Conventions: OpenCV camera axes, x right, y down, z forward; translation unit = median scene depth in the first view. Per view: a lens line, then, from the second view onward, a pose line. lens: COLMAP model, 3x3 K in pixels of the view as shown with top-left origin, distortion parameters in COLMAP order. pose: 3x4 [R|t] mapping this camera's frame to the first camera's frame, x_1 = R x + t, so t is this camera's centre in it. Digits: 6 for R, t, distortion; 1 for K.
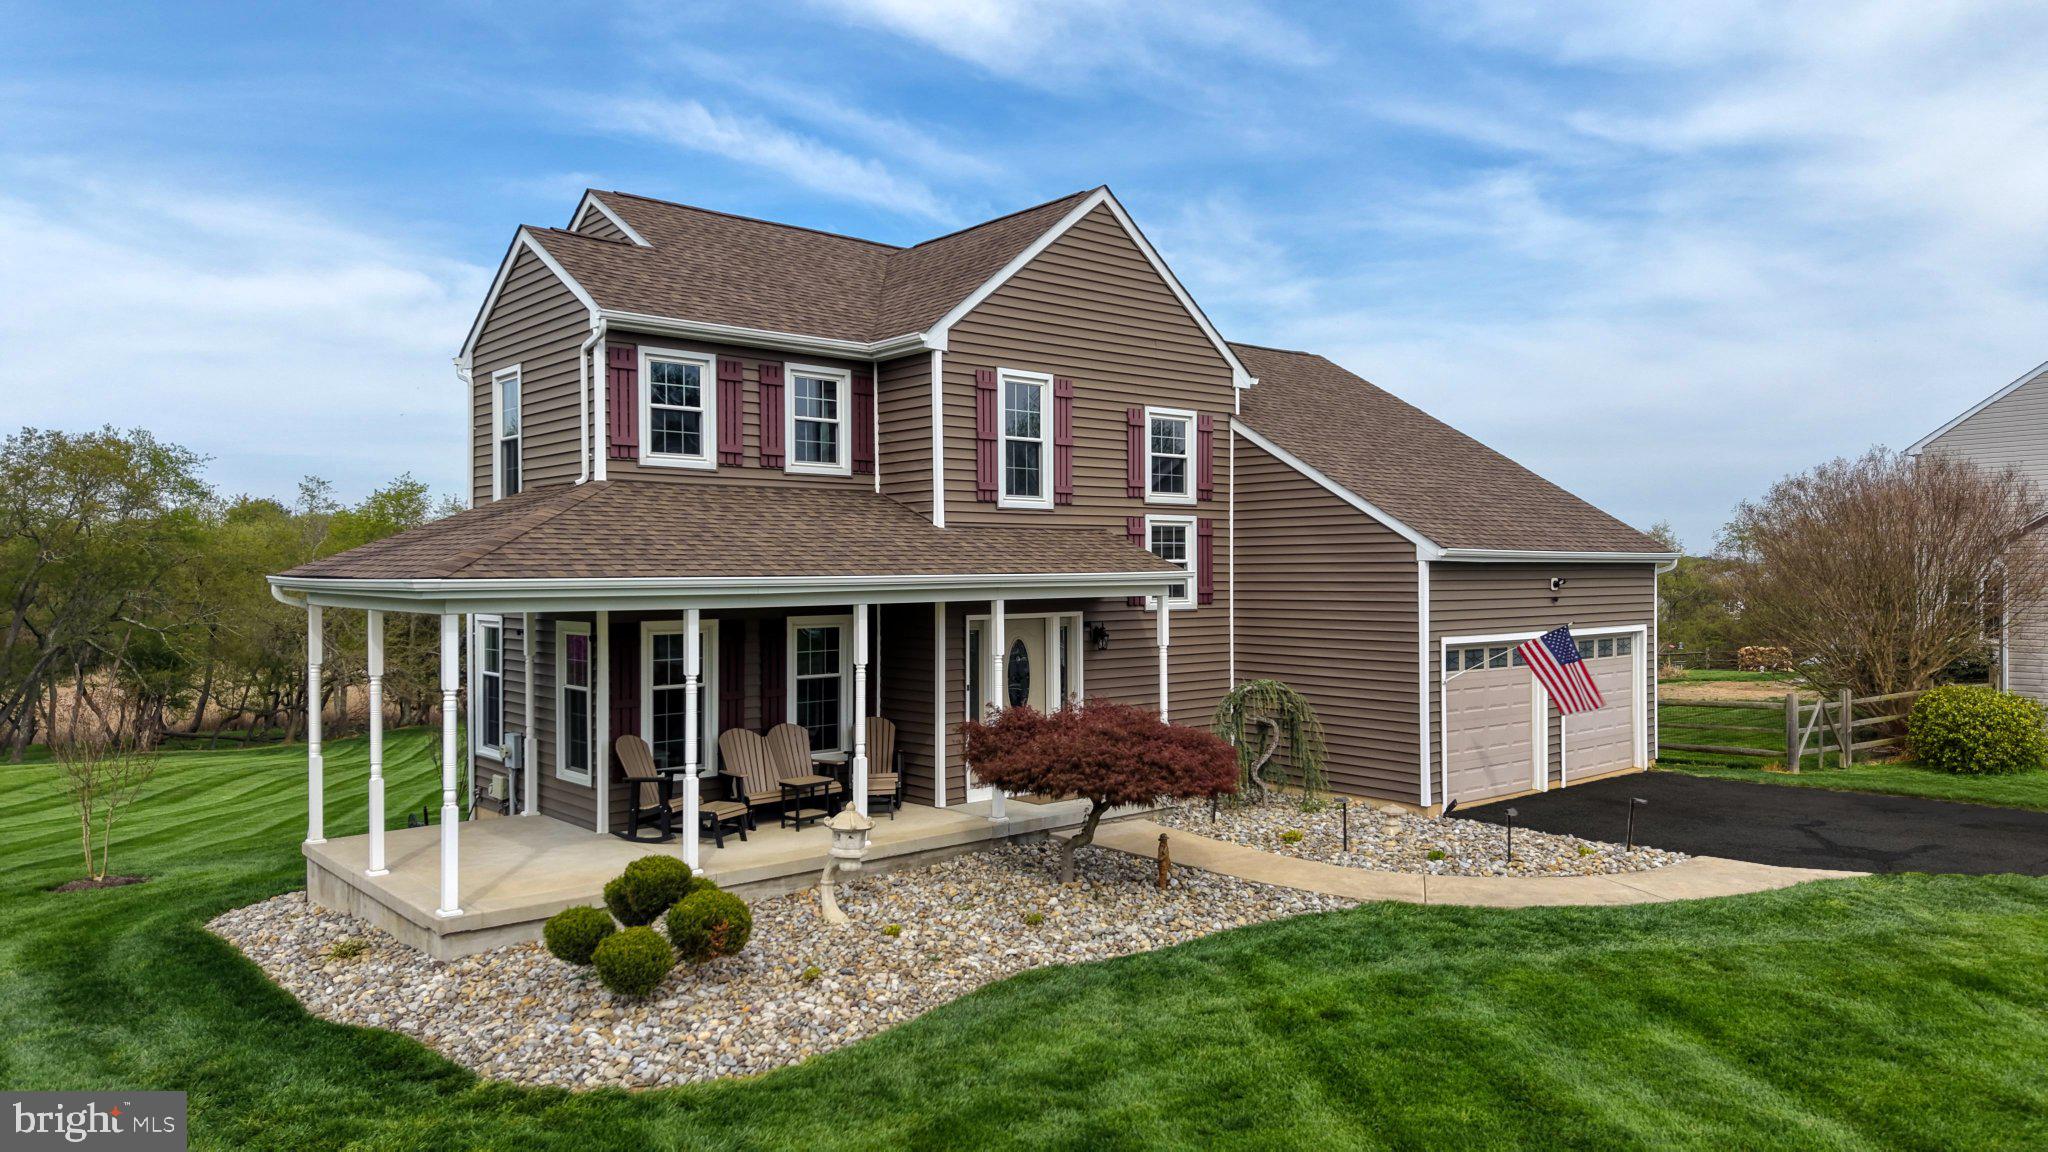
lens RADIAL K [[1360.1, 0, 1020.6], [0, 1360.1, 569.7], [0, 0, 1]] dist [0.040376, -0.037698]
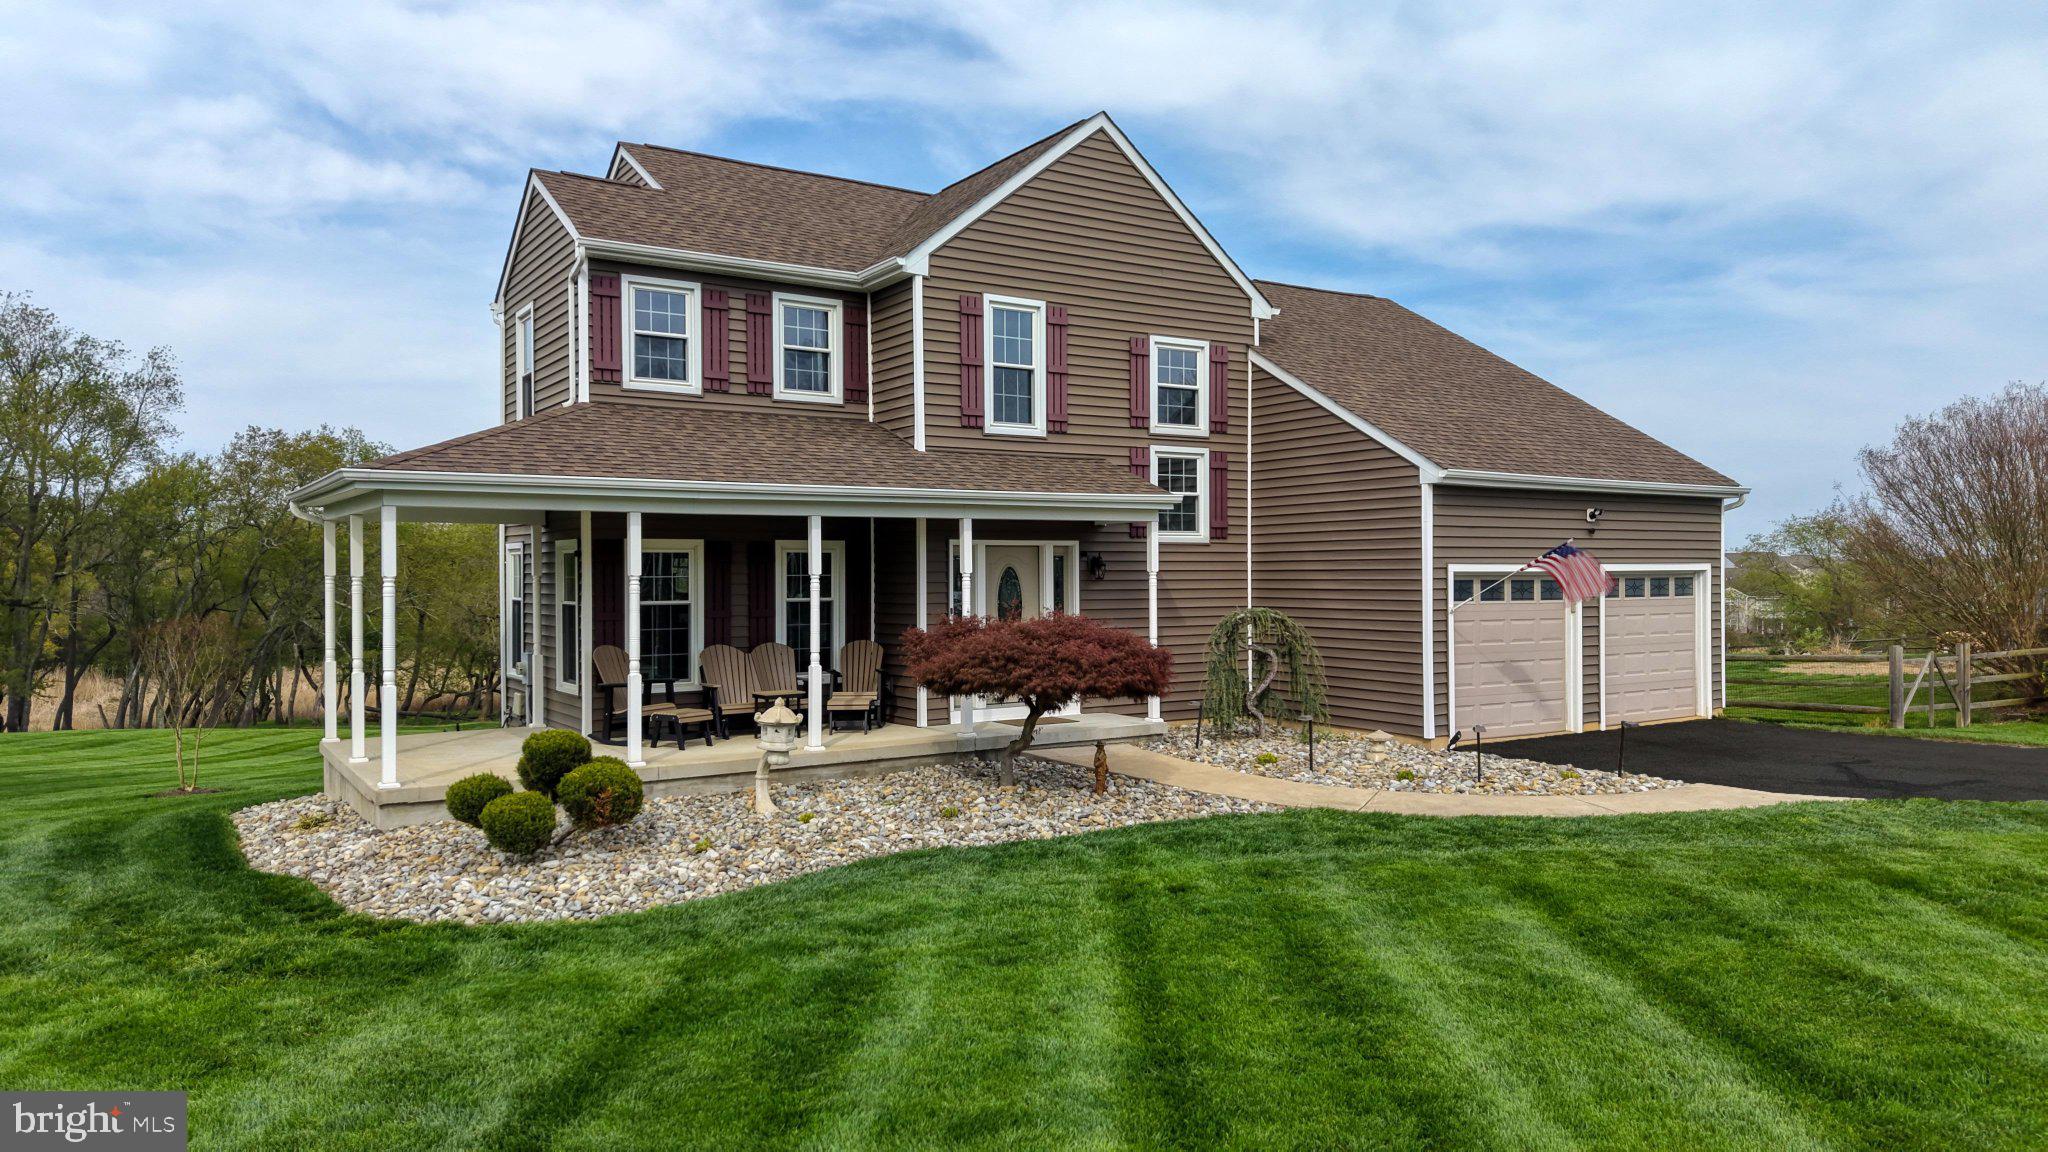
lens RADIAL K [[1360.1, 0, 1021.8], [0, 1360.1, 575.1], [0, 0, 1]] dist [0.040376, -0.037698]
pose [[0.990607, -0.000396, -0.136742, 0.139740], [0.000692, 0.999998, 0.002115, 0.053979], [0.136741, -0.002189, 0.990604, 0.006157]]
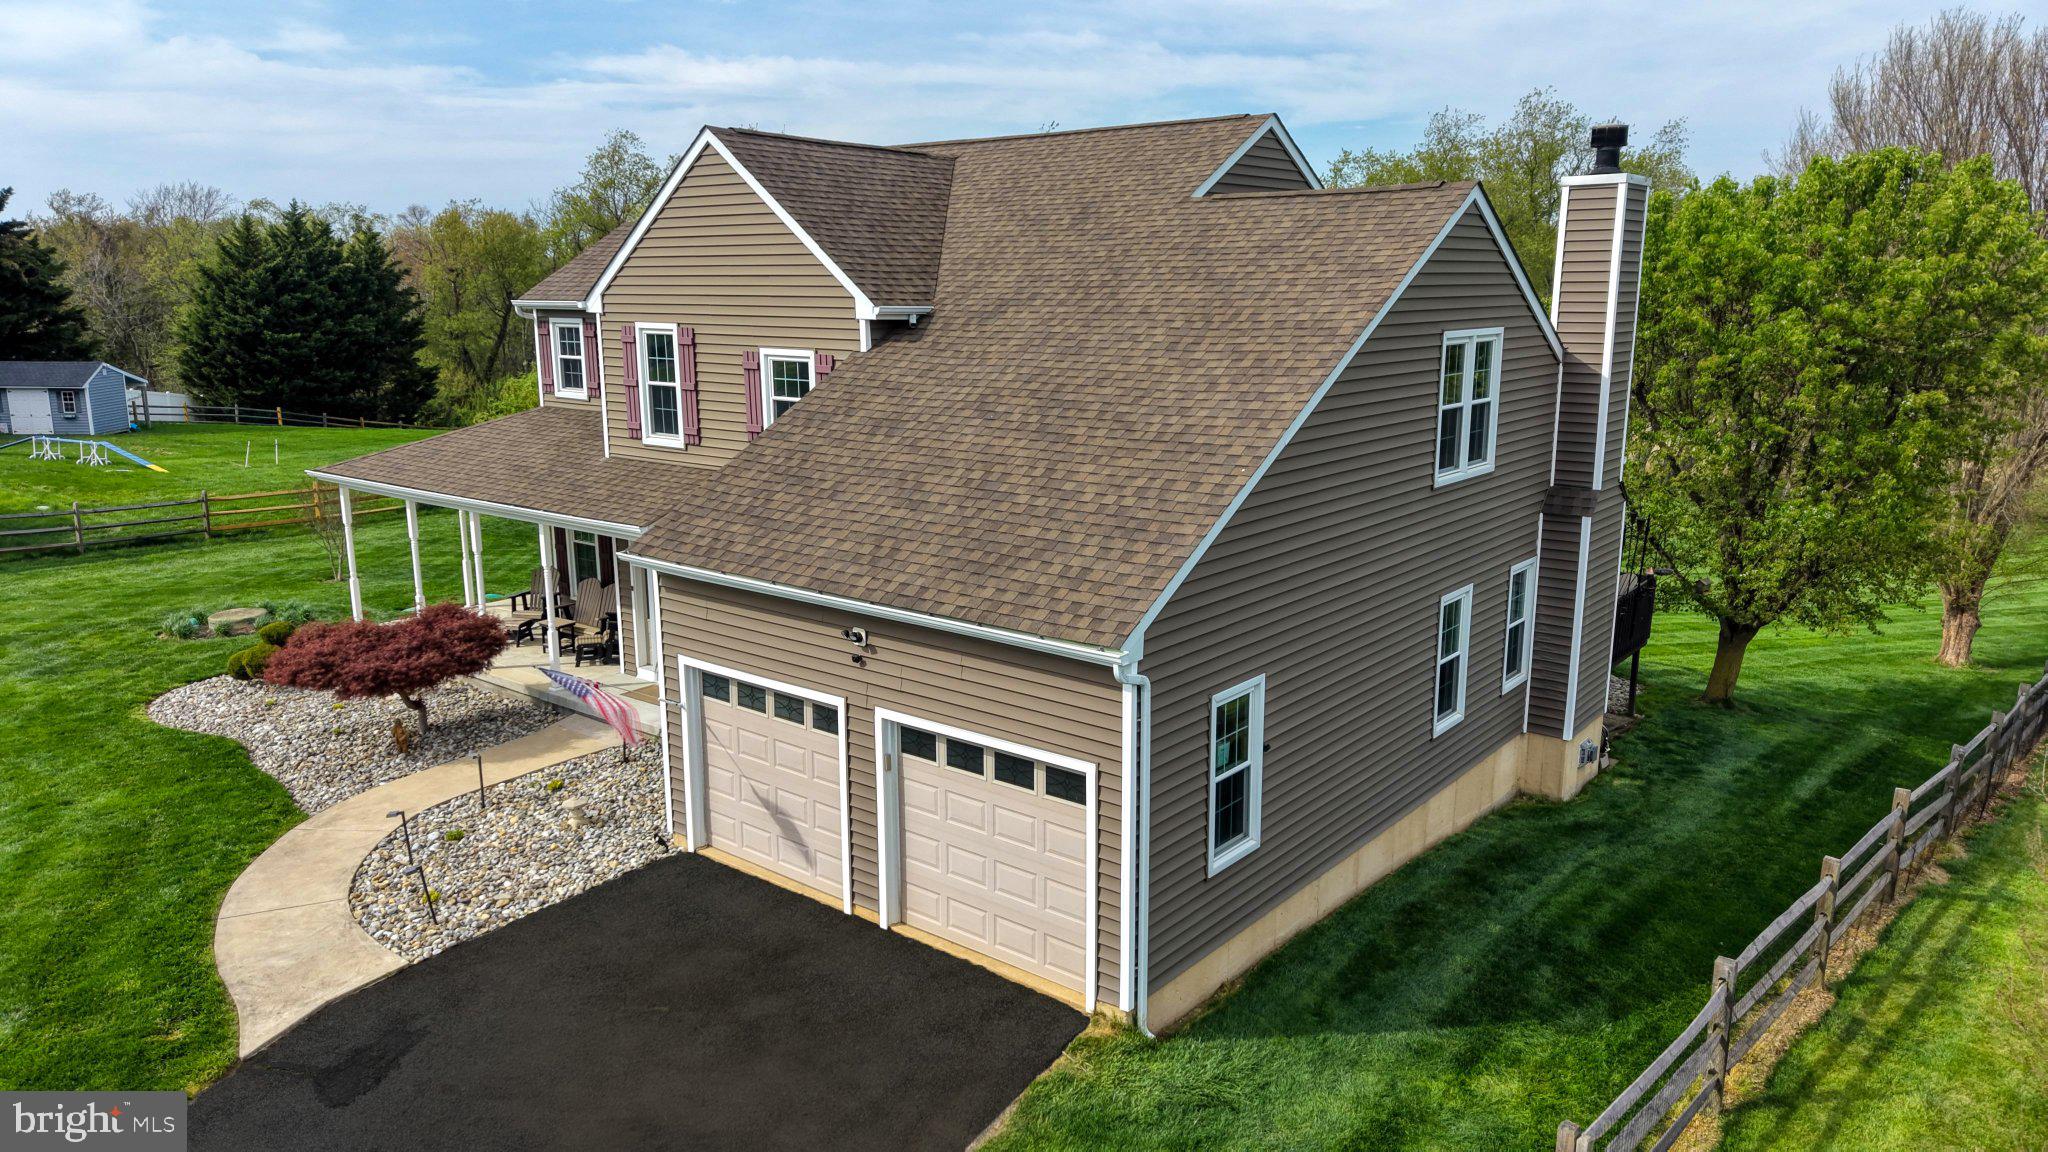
lens RADIAL K [[1360.1, 0, 1014.5], [0, 1360.1, 569.5], [0, 0, 1]] dist [0.040376, -0.037698]
pose [[0.181059, 0.205962, -0.961664, 1.128333], [-0.000480, 0.977844, 0.209337, -0.175841], [0.983472, -0.037441, 0.177146, 1.038966]]
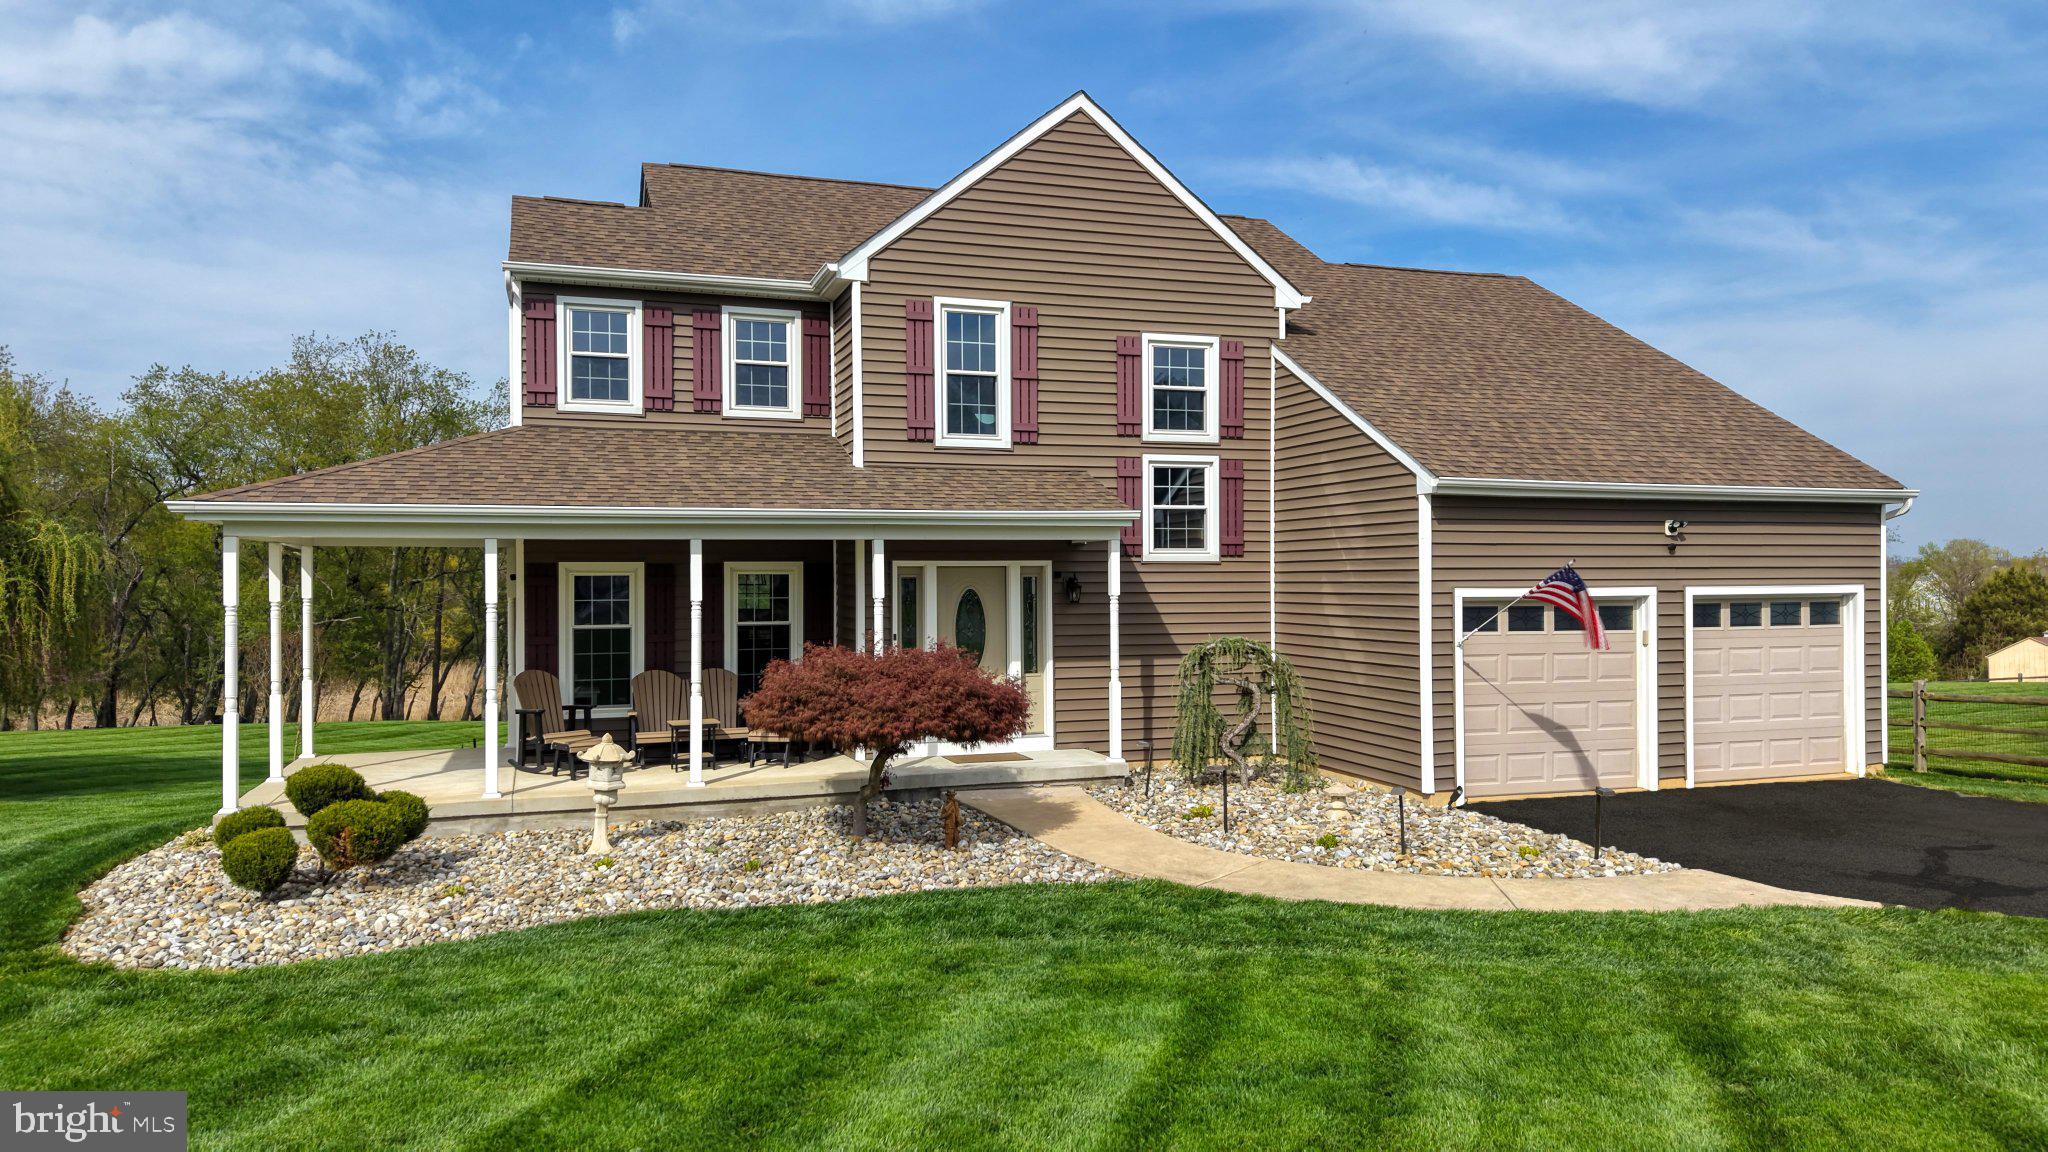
lens RADIAL K [[1360.1, 0, 1023.1], [0, 1360.1, 577.8], [0, 0, 1]] dist [0.040376, -0.037698]
pose [[0.926855, 0.000372, -0.375420, 0.369417], [0.000572, 0.999997, 0.002402, 0.040283], [0.375419, -0.002441, 0.926852, 0.143786]]
